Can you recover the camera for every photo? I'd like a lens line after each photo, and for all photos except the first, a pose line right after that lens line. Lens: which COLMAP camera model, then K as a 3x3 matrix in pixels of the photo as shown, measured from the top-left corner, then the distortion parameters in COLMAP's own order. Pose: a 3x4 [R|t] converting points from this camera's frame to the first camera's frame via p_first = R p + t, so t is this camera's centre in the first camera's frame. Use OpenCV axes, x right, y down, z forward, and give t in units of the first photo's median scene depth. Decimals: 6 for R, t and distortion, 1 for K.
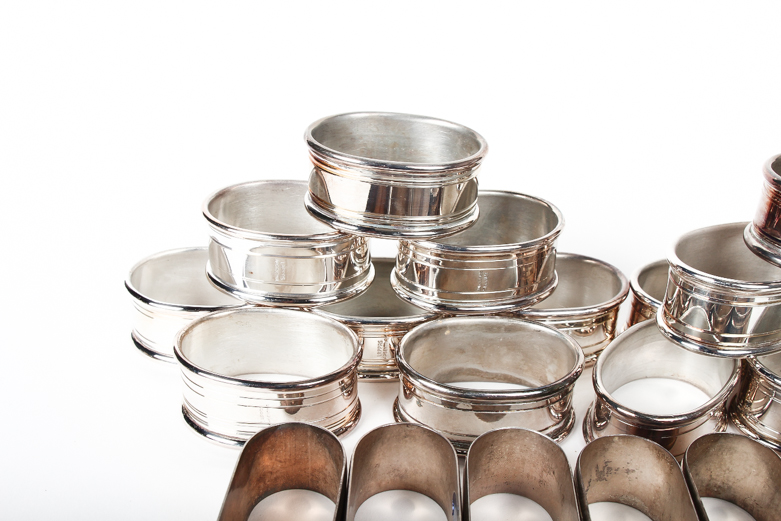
lens RADIAL K [[881.7, 0, 390.5], [0, 881.7, 260.5], [0, 0, 1]] dist [-0.061108, -0.035764]
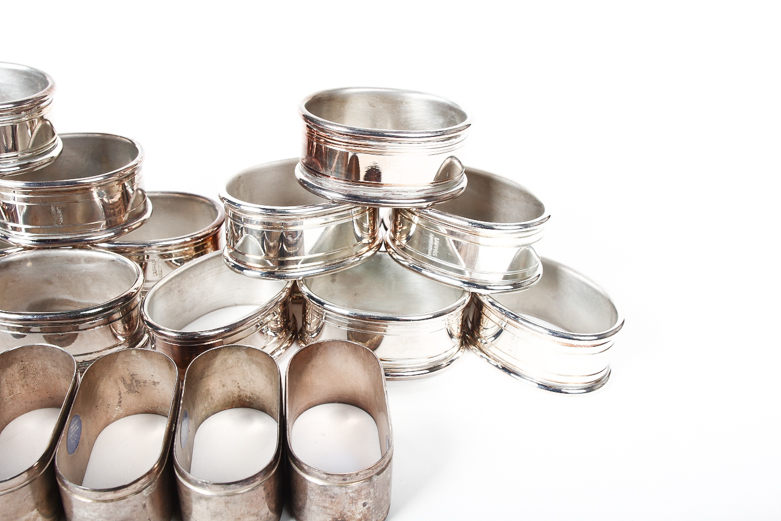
lens RADIAL K [[881.7, 0, 390.5], [0, 881.7, 260.5], [0, 0, 1]] dist [-0.061108, -0.035764]
pose [[0.995017, -0.022443, 0.097145, 0.399894], [0.019832, 0.999418, 0.027762, 0.056221], [-0.097712, -0.025697, 0.994883, -0.090588]]
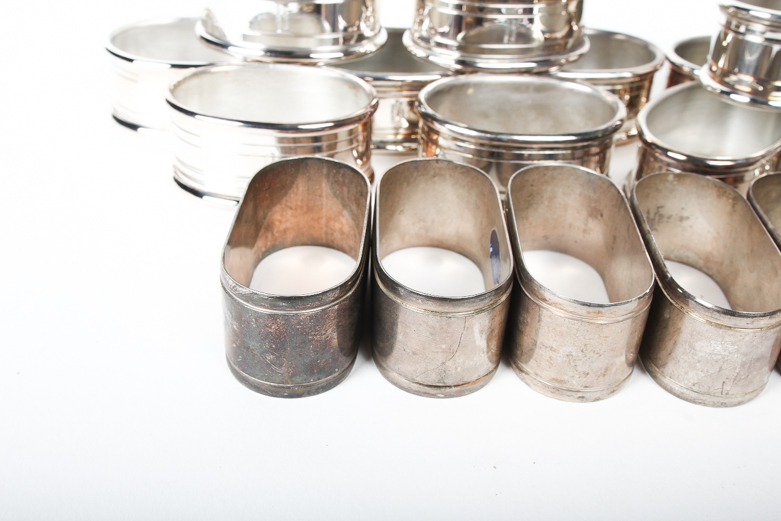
lens RADIAL K [[881.7, 0, 390.5], [0, 881.7, 260.5], [0, 0, 1]] dist [-0.061108, -0.035764]
pose [[0.999106, -0.004775, 0.041997, -0.055147], [0.001963, 0.997768, 0.066747, 0.194118], [-0.042222, -0.066605, 0.996886, 0.102682]]
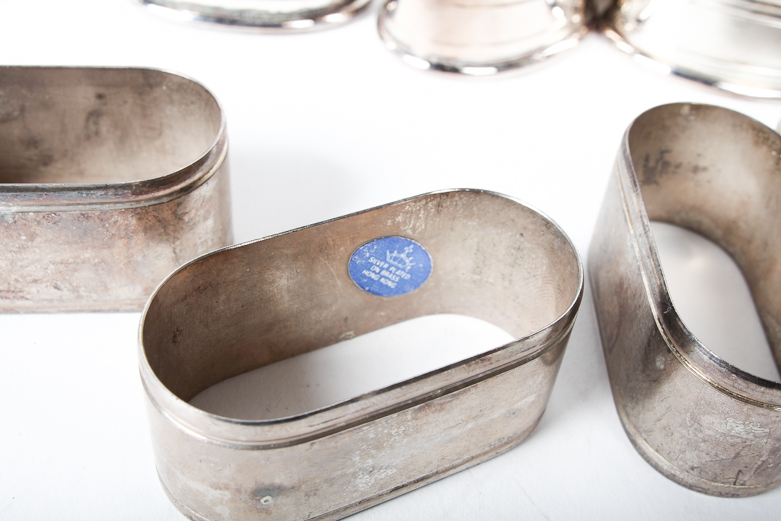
lens RADIAL K [[881.7, 0, 390.5], [0, 881.7, 260.5], [0, 0, 1]] dist [-0.061108, -0.035764]
pose [[0.998839, 0.017023, 0.045071, 0.033066], [-0.027834, 0.967472, 0.251442, 0.136779], [-0.039325, -0.252404, 0.966822, 0.362816]]
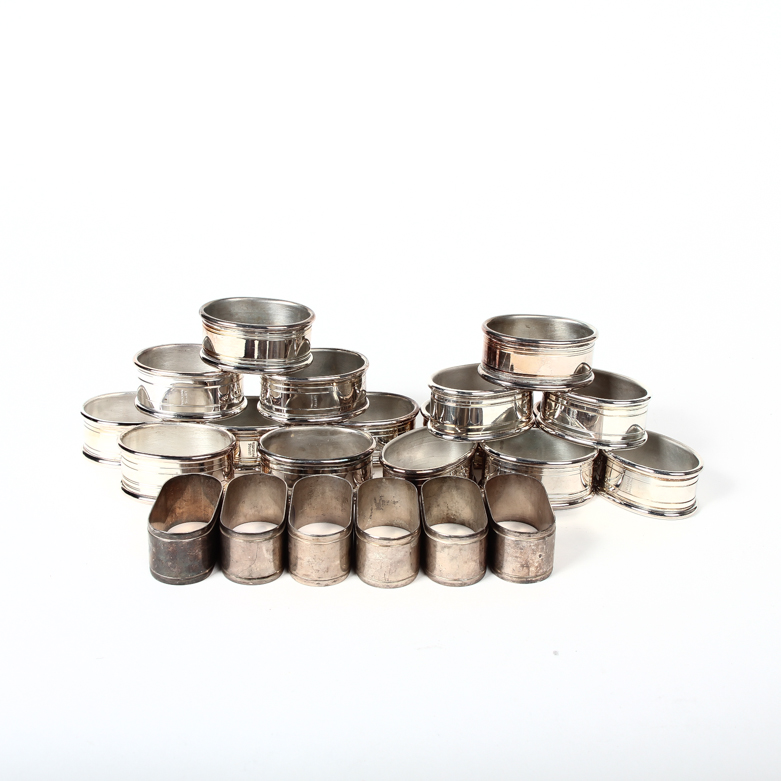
lens RADIAL K [[1248.0, 0, 390.5], [0, 1248.0, 390.5], [0, 0, 1]] dist [-0.152005, -0.002946]
pose [[0.998872, -0.017727, 0.044054, 0.142186], [0.023442, 0.990865, -0.132805, 0.299436], [-0.041297, 0.133688, 0.990163, -1.191745]]
